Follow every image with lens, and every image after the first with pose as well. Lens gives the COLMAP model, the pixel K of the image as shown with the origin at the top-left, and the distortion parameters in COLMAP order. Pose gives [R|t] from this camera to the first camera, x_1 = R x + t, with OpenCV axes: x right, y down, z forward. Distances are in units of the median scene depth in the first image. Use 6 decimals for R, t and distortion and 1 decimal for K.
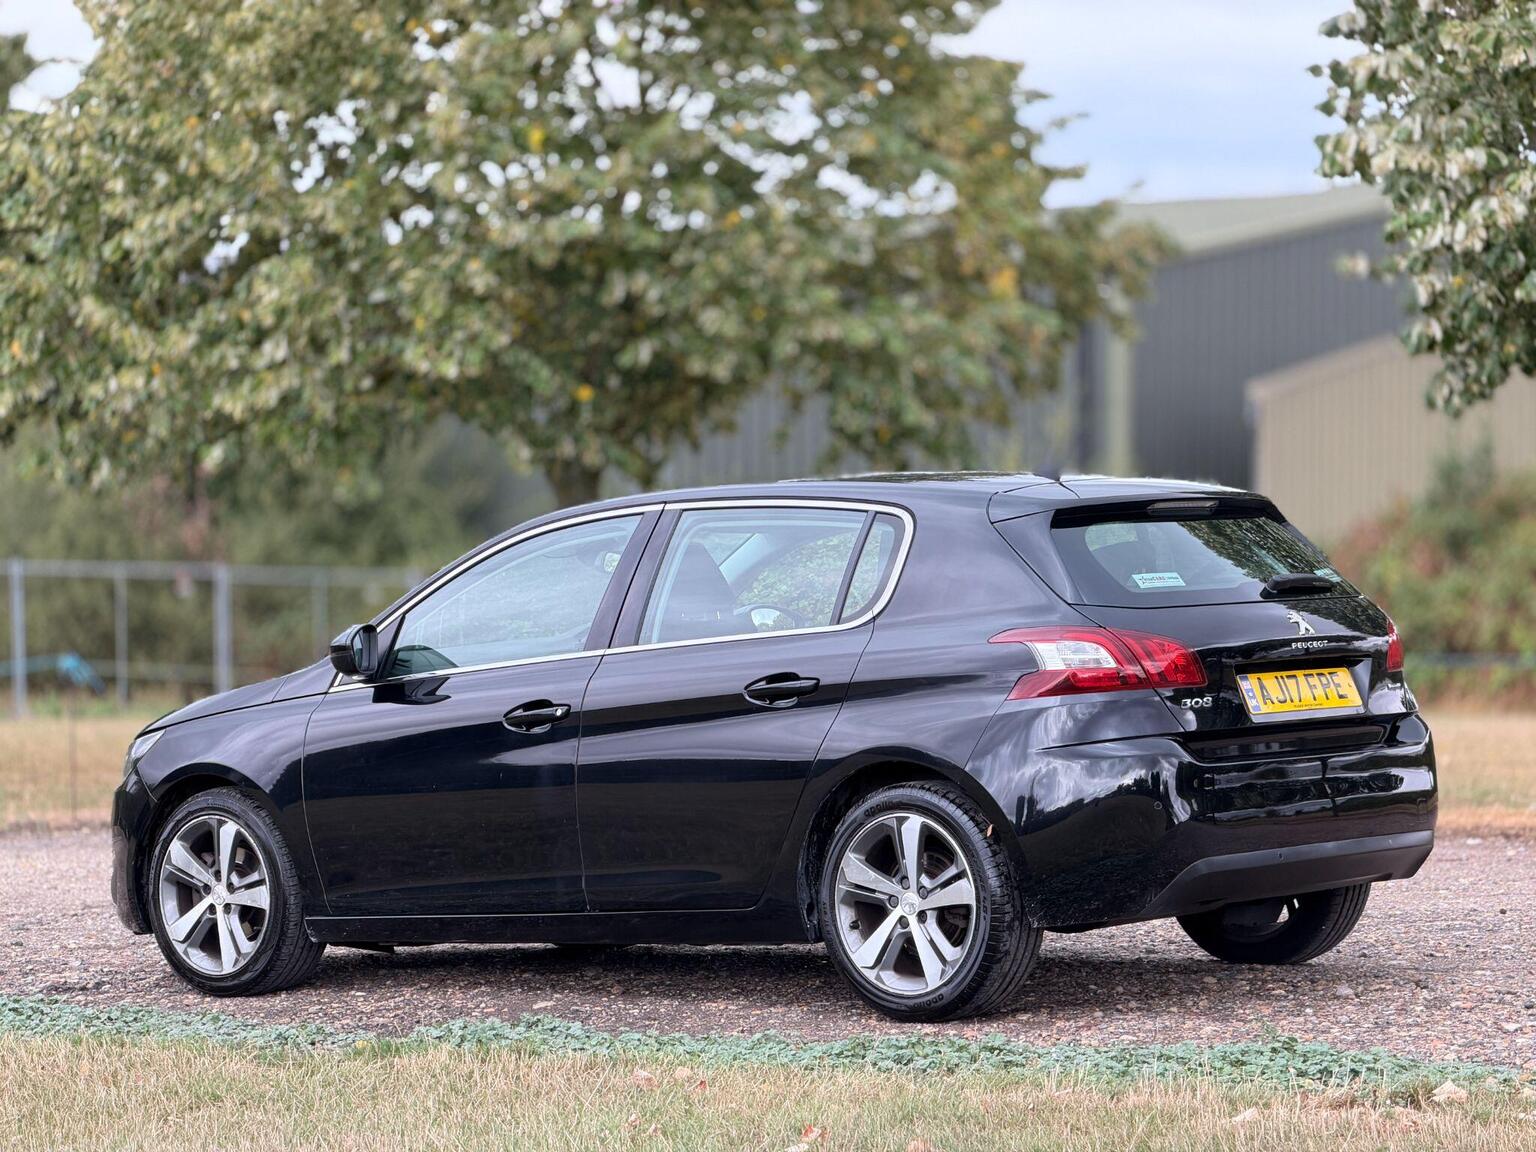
lens RADIAL K [[4744.9, 0, 769.3], [0, 4744.9, 576.5], [0, 0, 1]] dist [-0.088373, 0.000000]
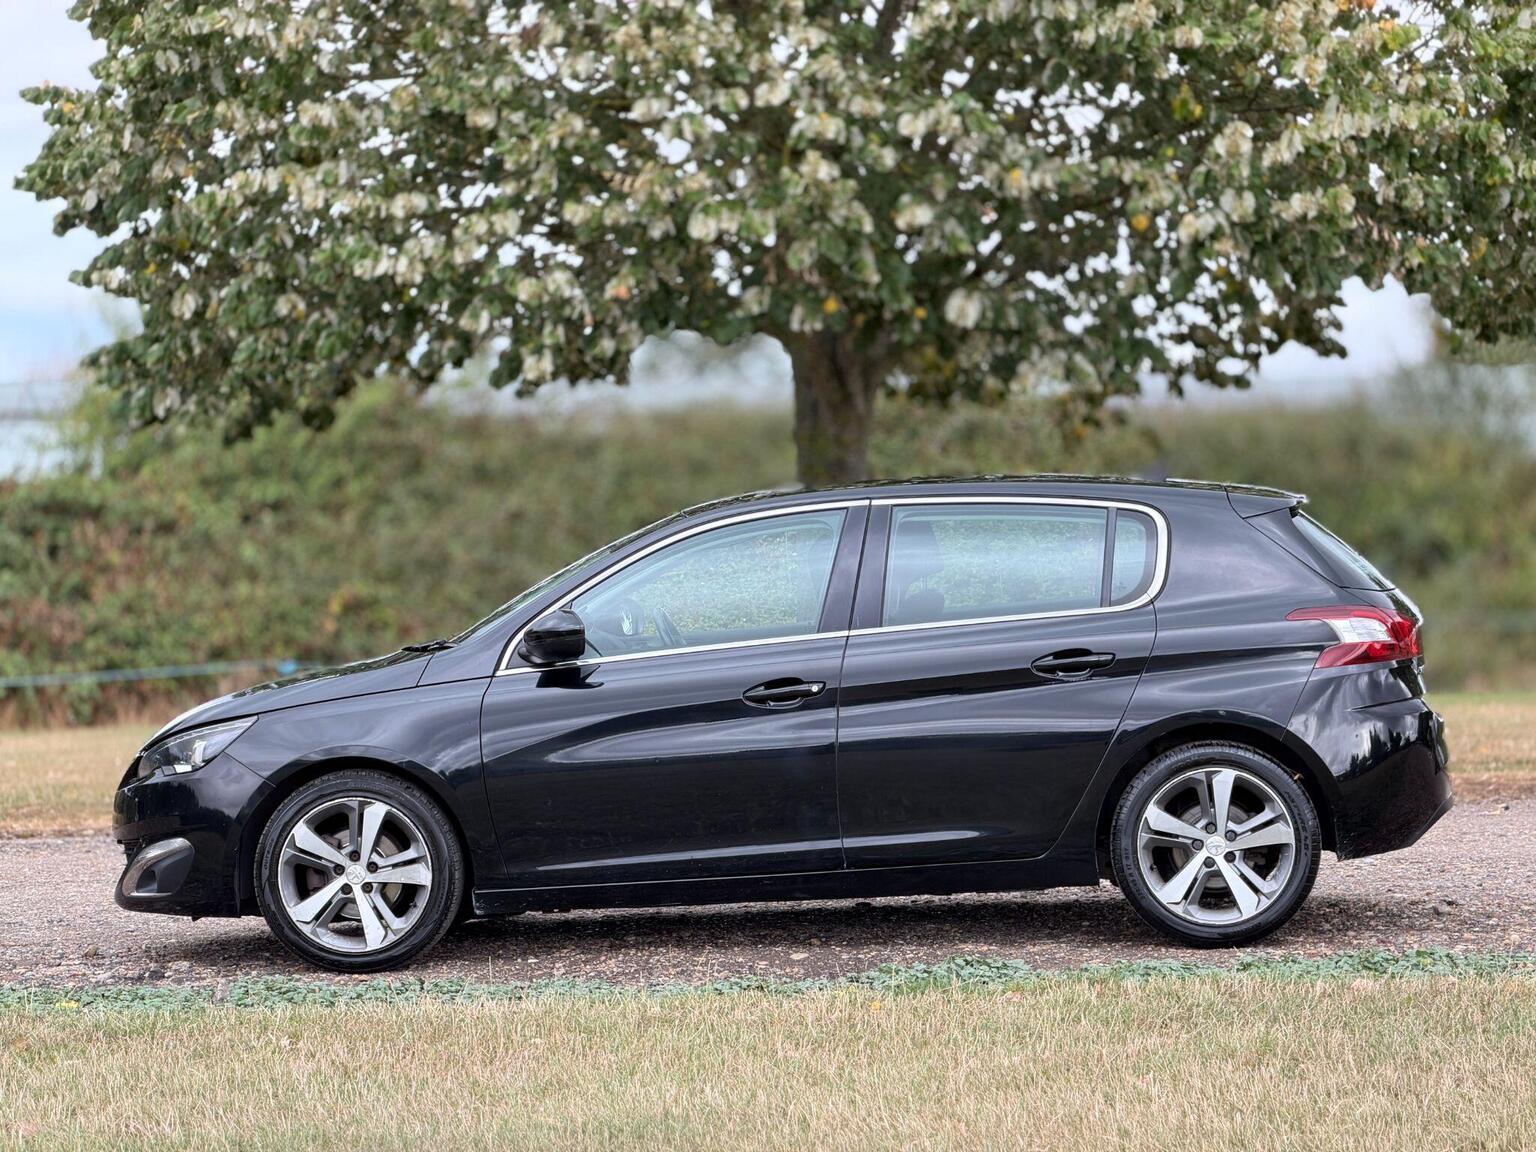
lens RADIAL K [[4744.9, 0, 770.2], [0, 4744.9, 573.9], [0, 0, 1]] dist [-0.088373, 0.000000]
pose [[0.802148, 0.003301, 0.597116, -0.726224], [0.001560, 0.999970, -0.007624, 0.010809], [-0.597123, 0.007047, 0.802119, 0.131337]]
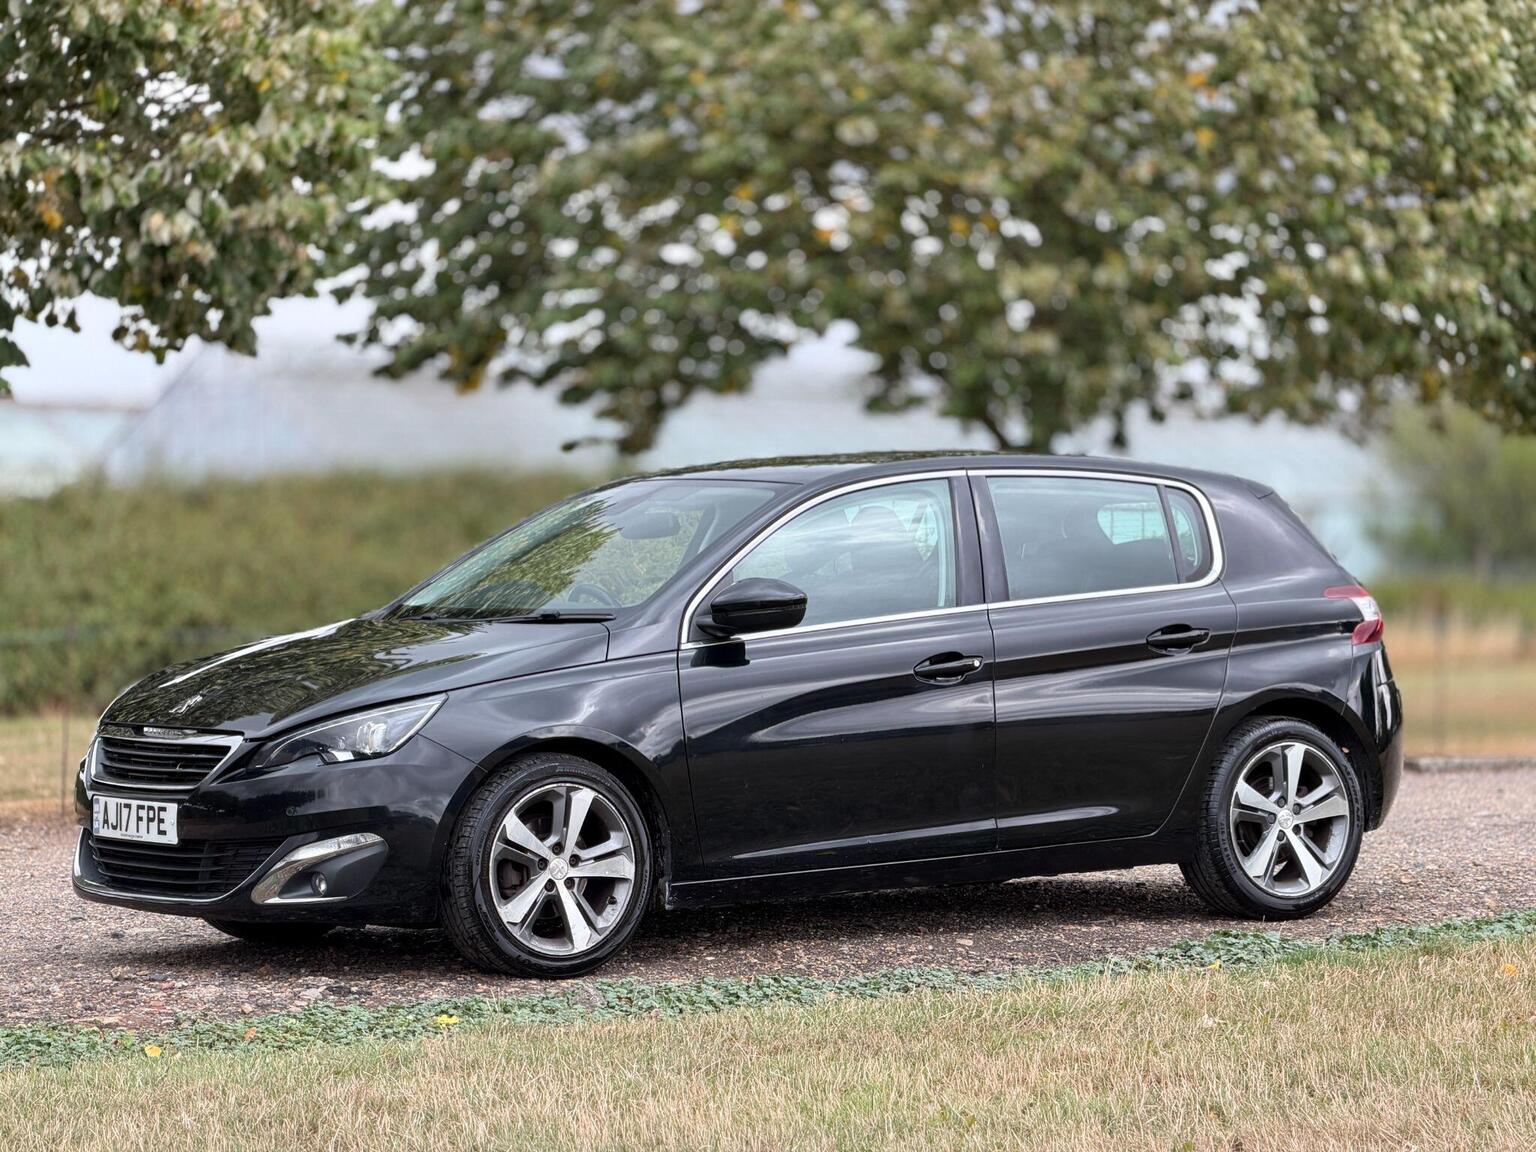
lens RADIAL K [[4744.9, 0, 773.4], [0, 4744.9, 574.7], [0, 0, 1]] dist [-0.088373, 0.000000]
pose [[0.265018, 0.023931, 0.963947, -1.102627], [0.002864, 0.999668, -0.025605, 0.036868], [-0.964239, 0.009547, 0.264861, 0.785420]]
